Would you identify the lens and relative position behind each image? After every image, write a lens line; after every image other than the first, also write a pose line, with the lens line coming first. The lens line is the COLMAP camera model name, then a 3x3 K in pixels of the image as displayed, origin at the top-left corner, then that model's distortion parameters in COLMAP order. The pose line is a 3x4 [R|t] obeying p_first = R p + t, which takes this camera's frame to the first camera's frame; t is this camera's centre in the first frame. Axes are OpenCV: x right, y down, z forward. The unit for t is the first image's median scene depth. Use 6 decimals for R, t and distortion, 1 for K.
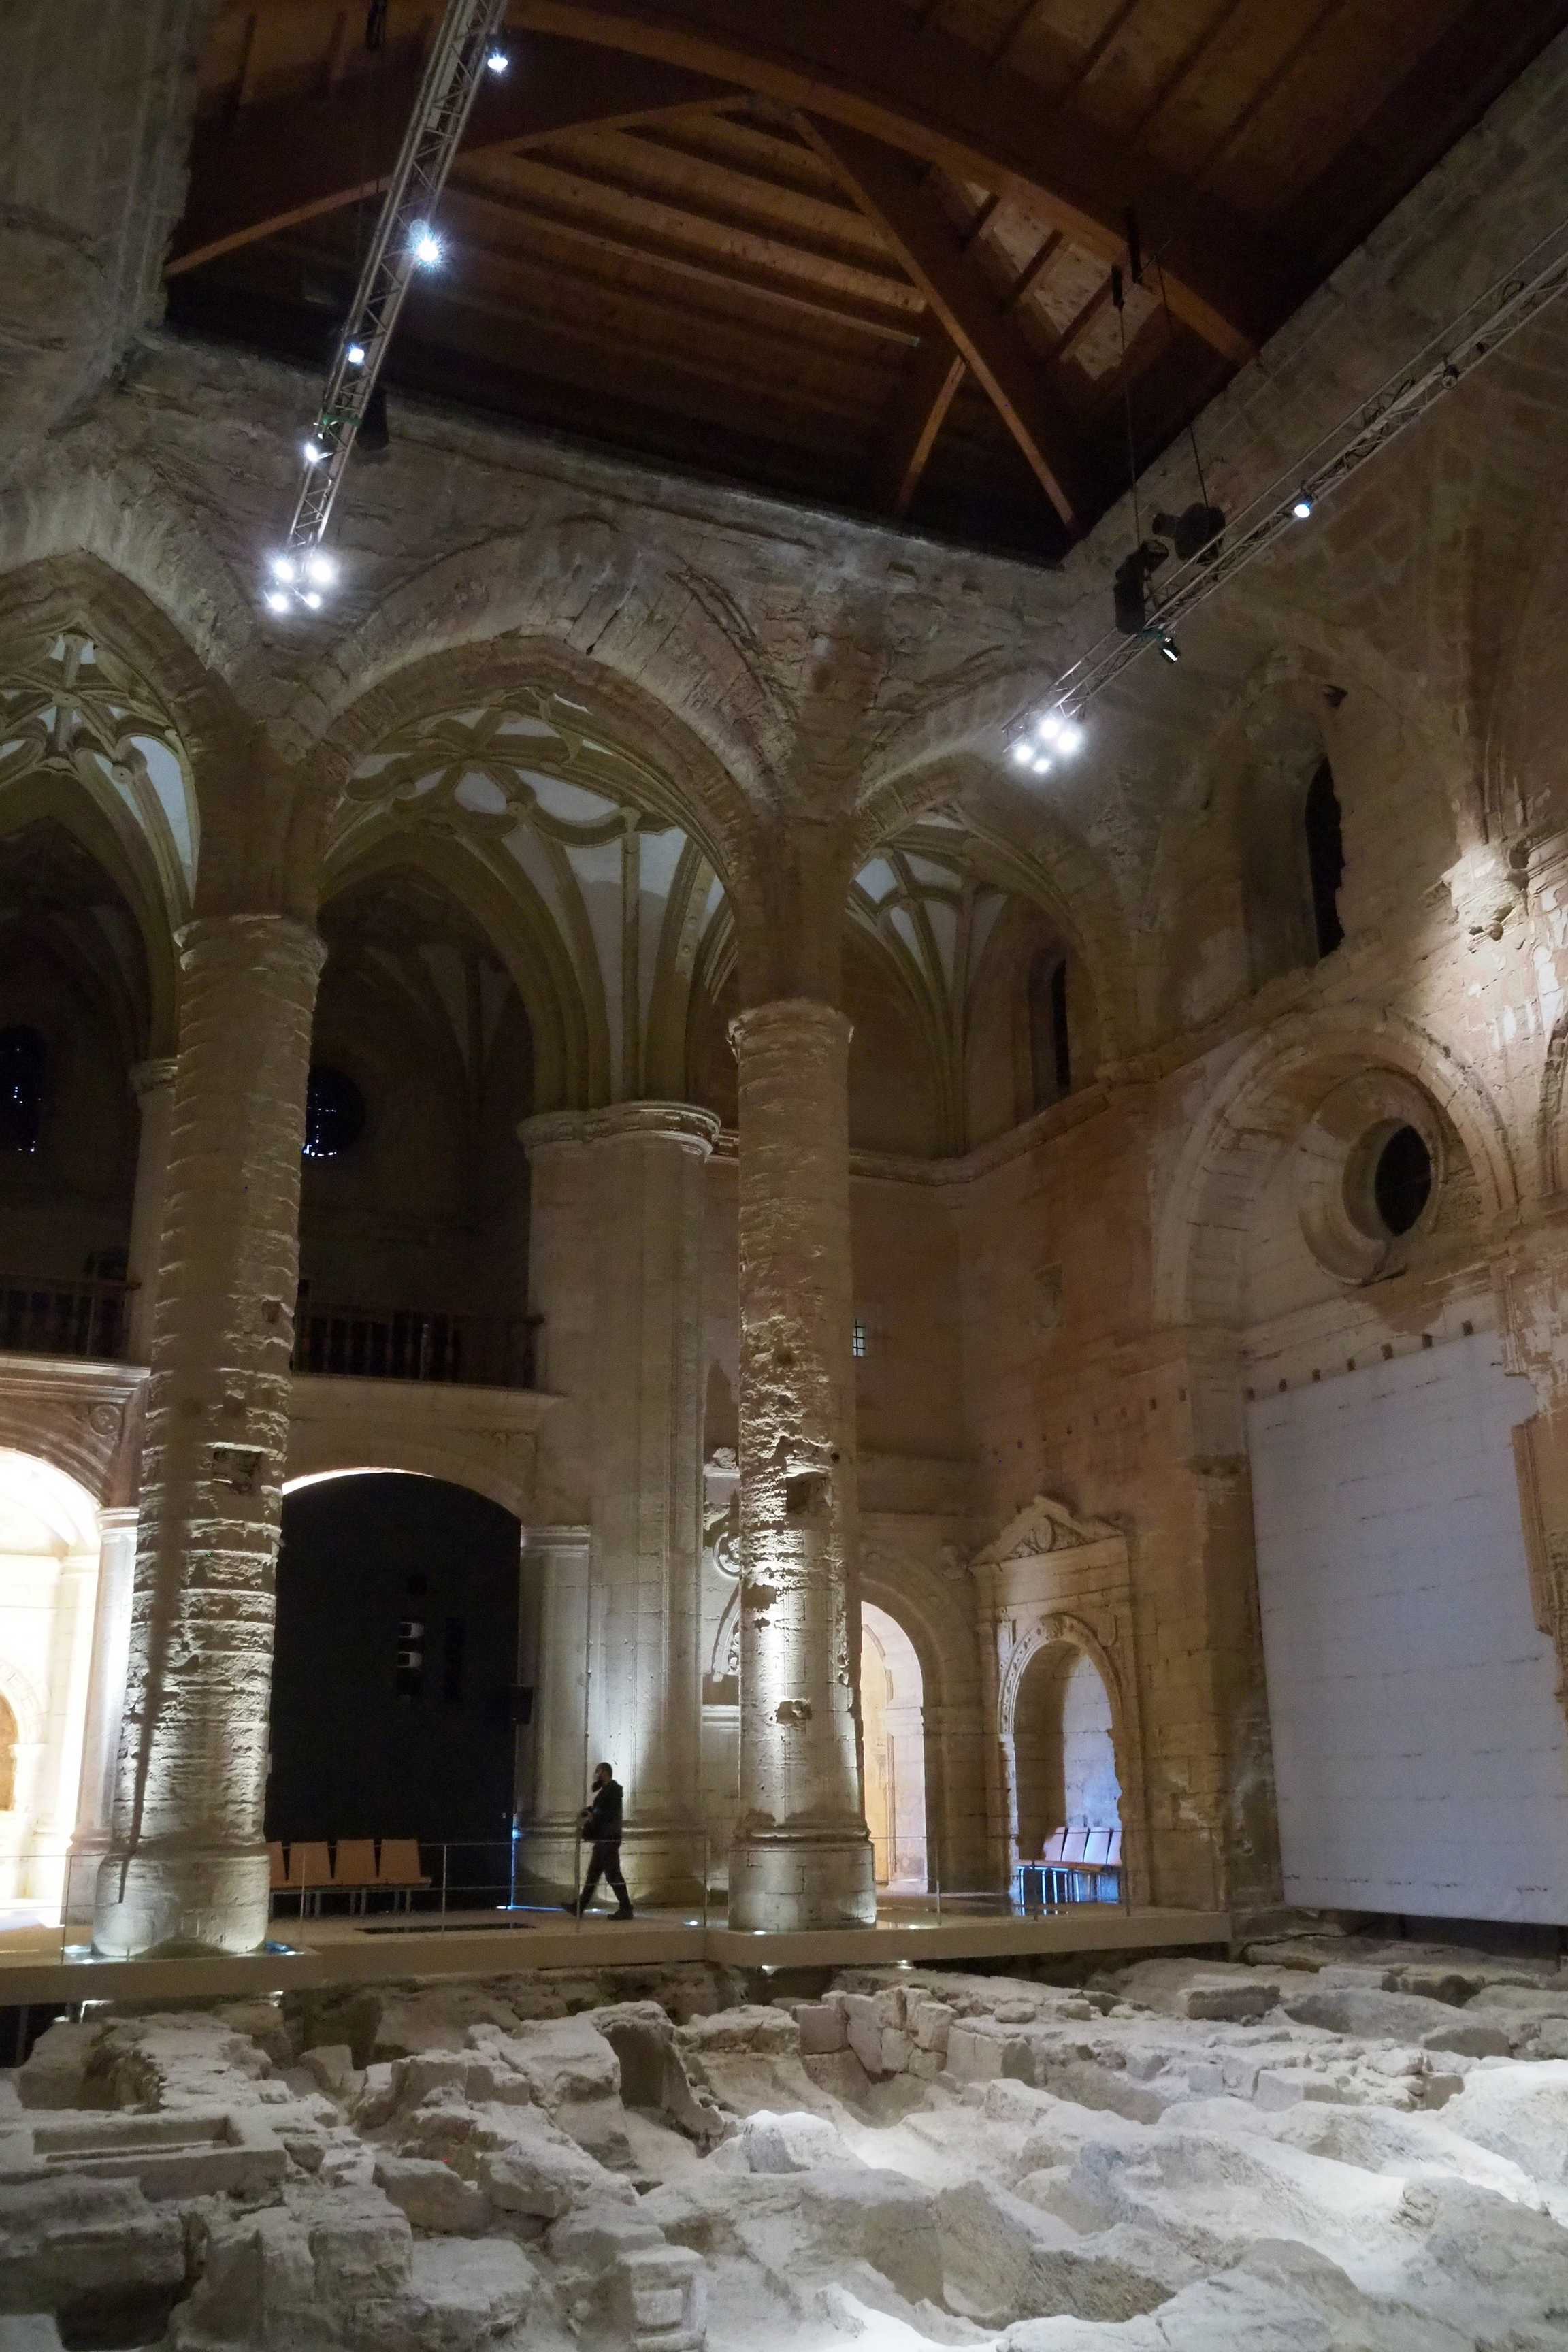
lens RADIAL K [[1927.2, 0, 784.0], [0, 1927.2, 1176.0], [0, 0, 1]] dist [-0.041030, 0.042199]
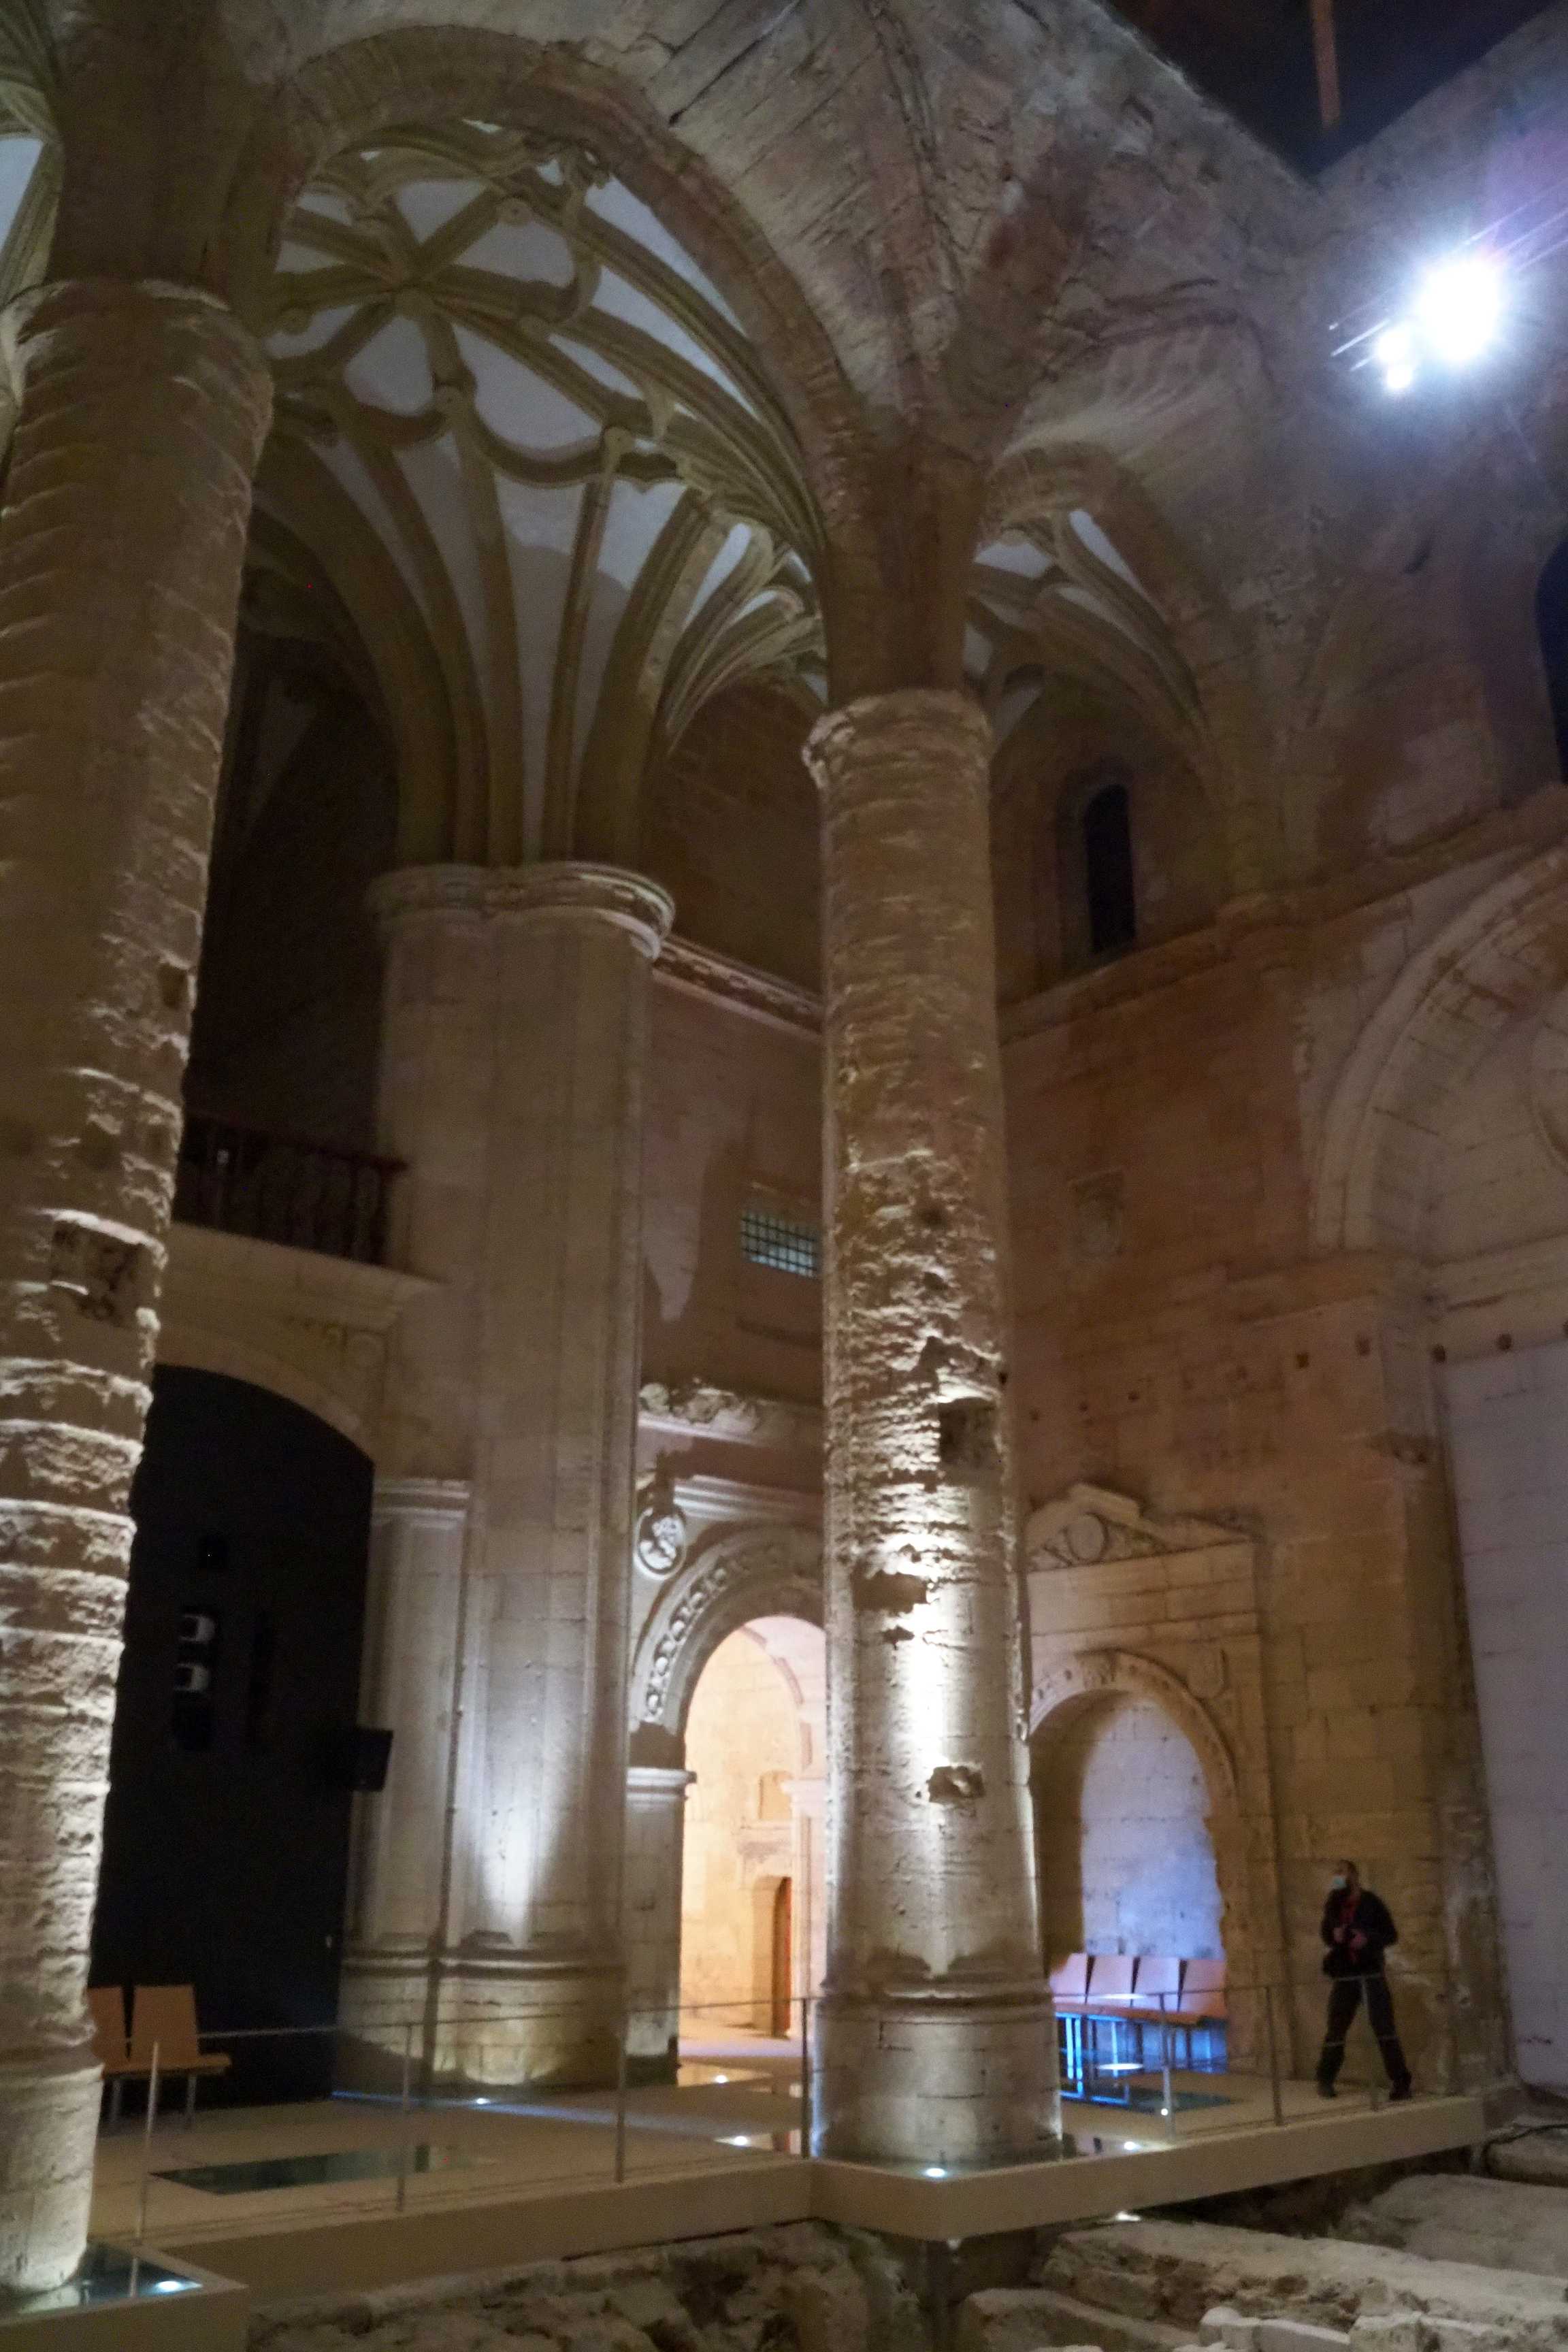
lens RADIAL K [[1927.2, 0, 784.0], [0, 1927.2, 1176.0], [0, 0, 1]] dist [-0.041030, 0.042199]
pose [[0.955242, 0.111008, 0.274207, -0.200419], [-0.102235, 0.993690, -0.046128, 0.105327], [-0.277597, 0.016030, 0.960564, 0.372342]]
